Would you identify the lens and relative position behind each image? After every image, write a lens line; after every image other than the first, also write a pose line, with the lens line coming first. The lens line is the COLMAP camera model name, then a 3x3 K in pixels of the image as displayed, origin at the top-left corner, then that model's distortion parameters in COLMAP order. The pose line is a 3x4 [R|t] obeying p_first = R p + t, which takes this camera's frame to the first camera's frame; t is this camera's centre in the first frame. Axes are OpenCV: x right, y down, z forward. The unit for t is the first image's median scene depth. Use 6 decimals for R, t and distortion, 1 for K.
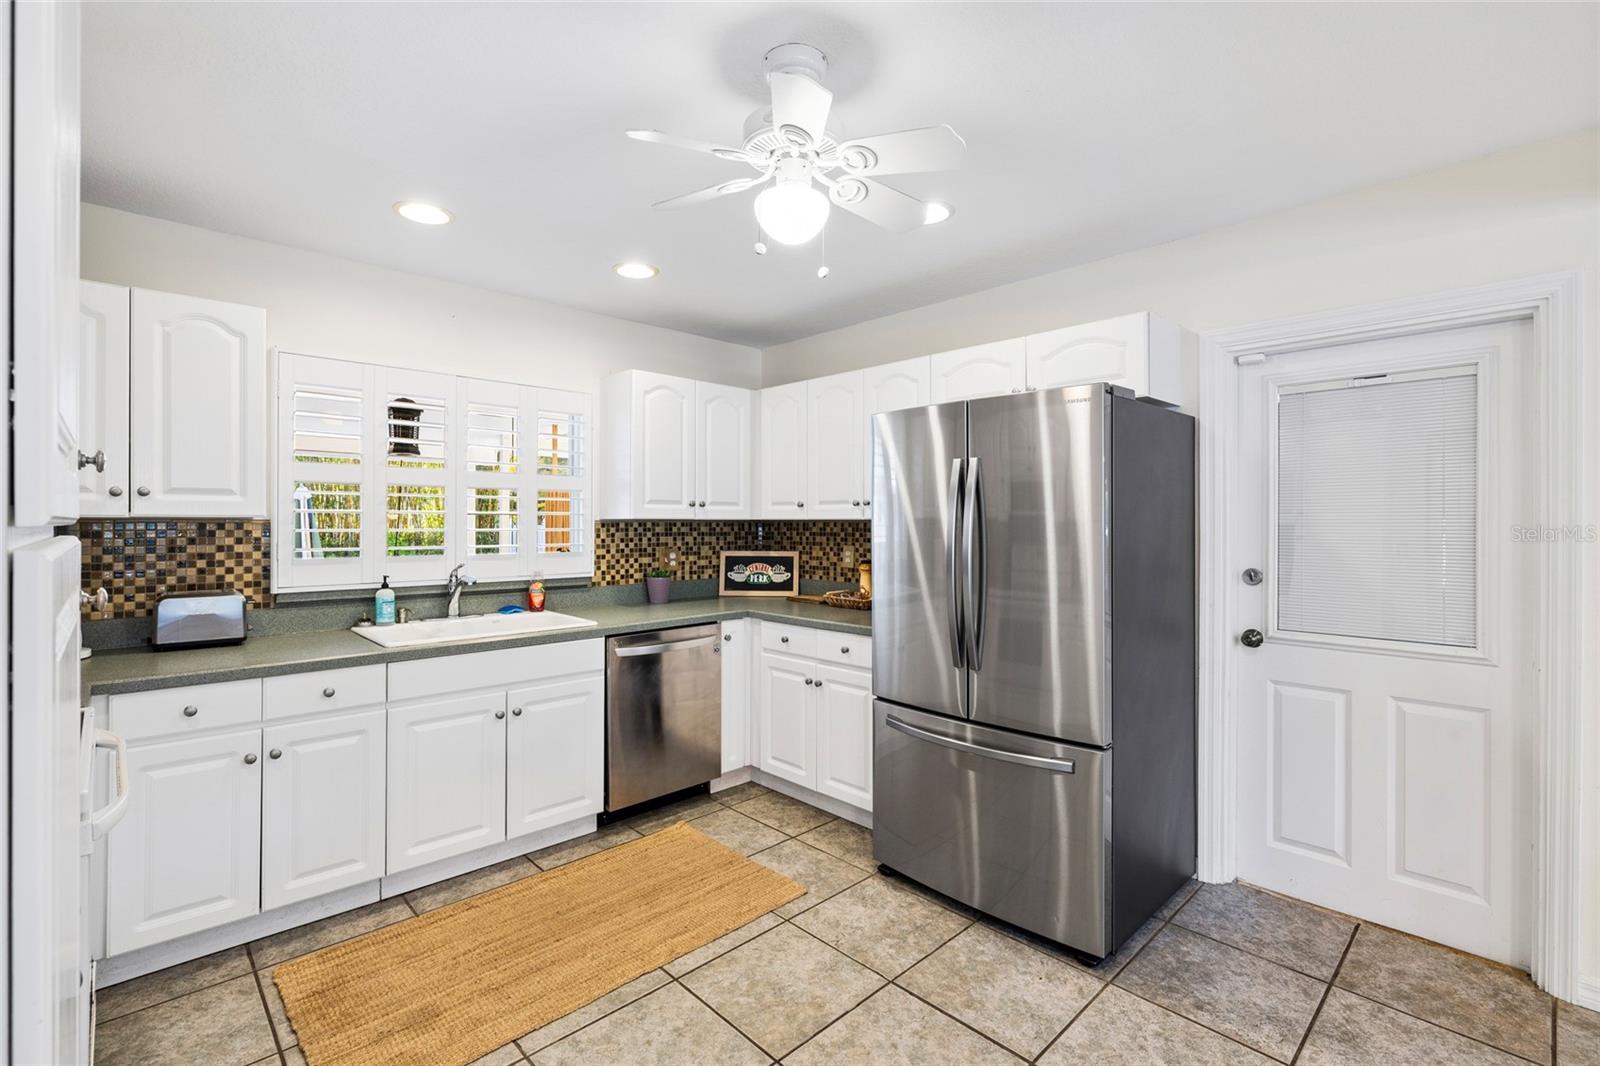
lens RADIAL K [[719.1, 0, 799.2], [0, 719.1, 522.8], [0, 0, 1]] dist [-0.008376, 0.001442]
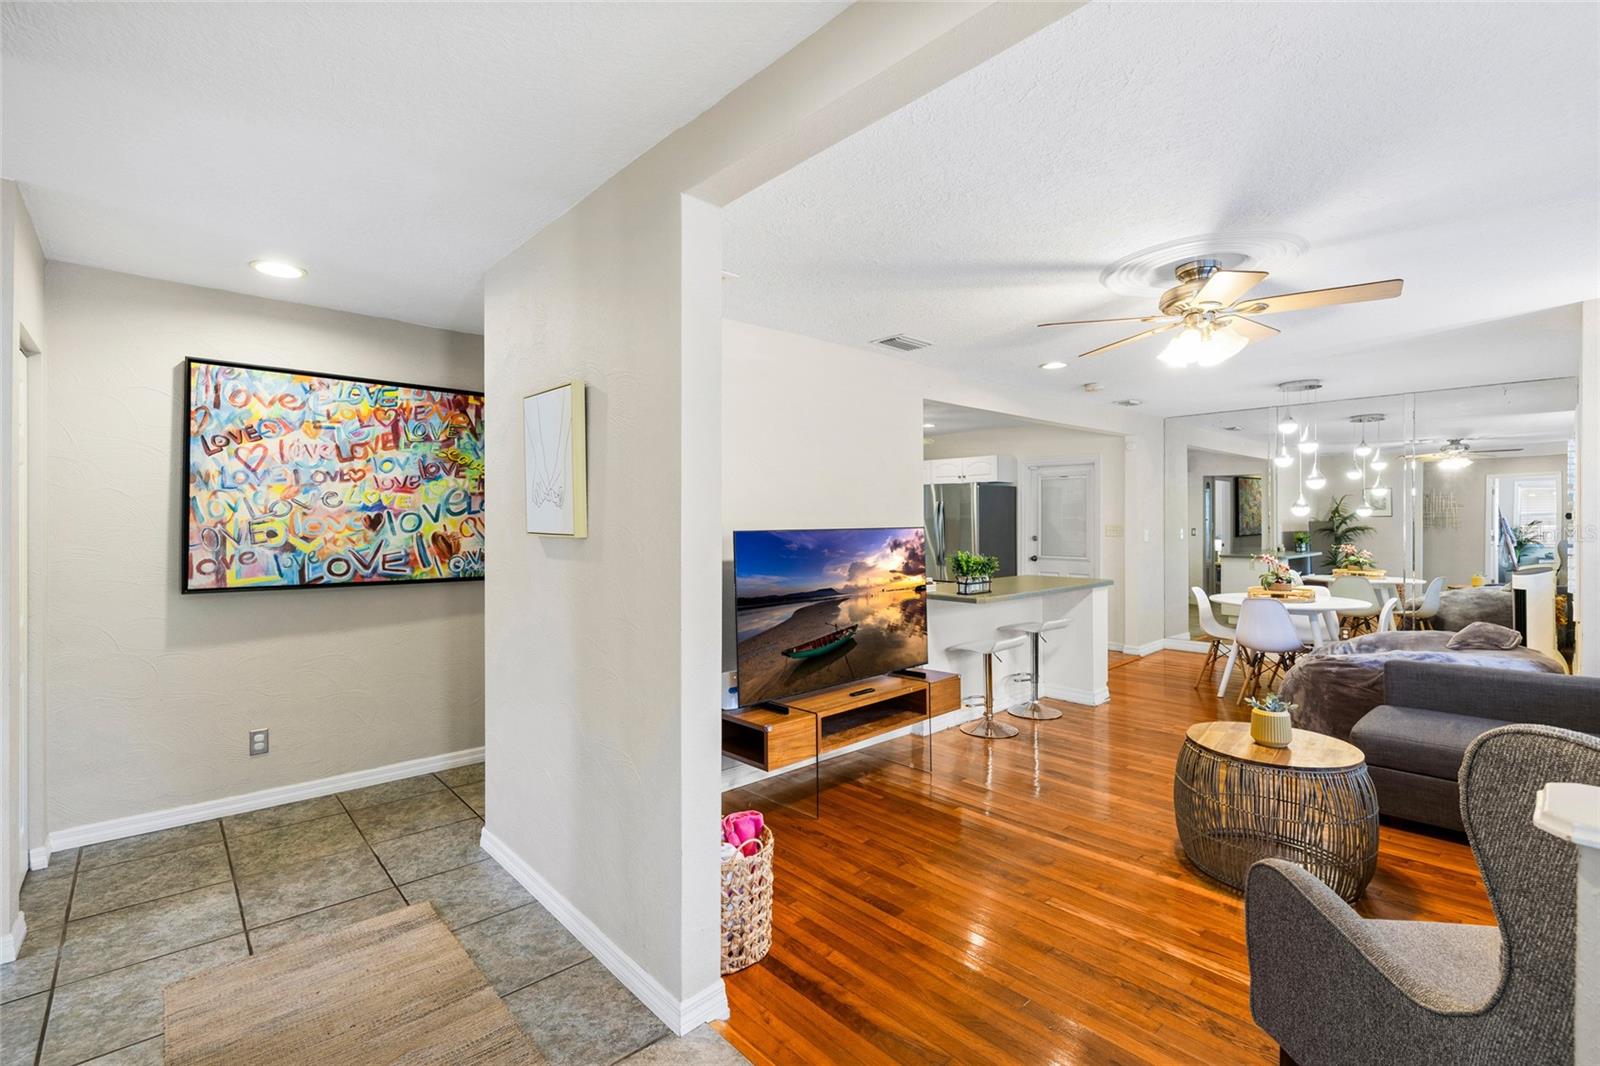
lens RADIAL K [[719.1, 0, 799.2], [0, 719.1, 522.8], [0, 0, 1]] dist [-0.008376, 0.001442]
pose [[0.999804, -0.001839, -0.019717, -0.239806], [0.001895, 0.999994, 0.002820, -0.003459], [0.019712, -0.002857, 0.999802, -1.574367]]
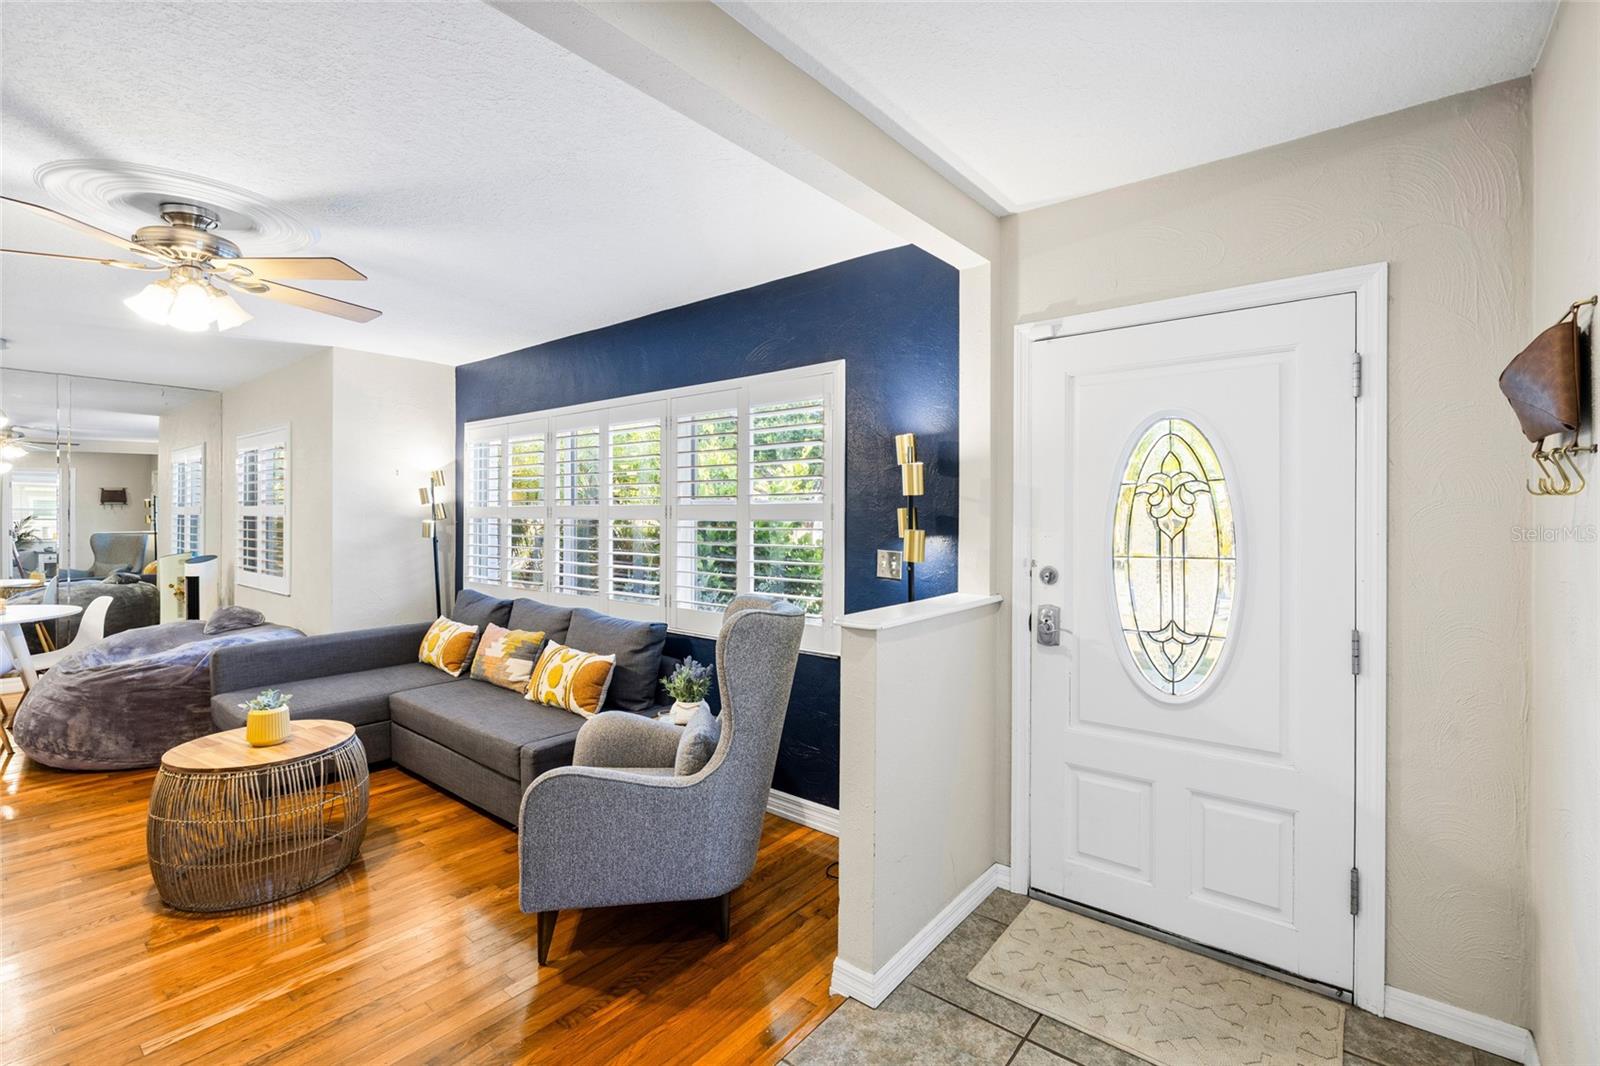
lens RADIAL K [[719.1, 0, 799.2], [0, 719.1, 522.8], [0, 0, 1]] dist [-0.008376, 0.001442]
pose [[-0.124651, -0.007823, 0.992170, -0.573635], [-0.004647, 0.999963, 0.007300, -0.000178], [-0.992190, -0.003700, -0.124683, -1.233738]]
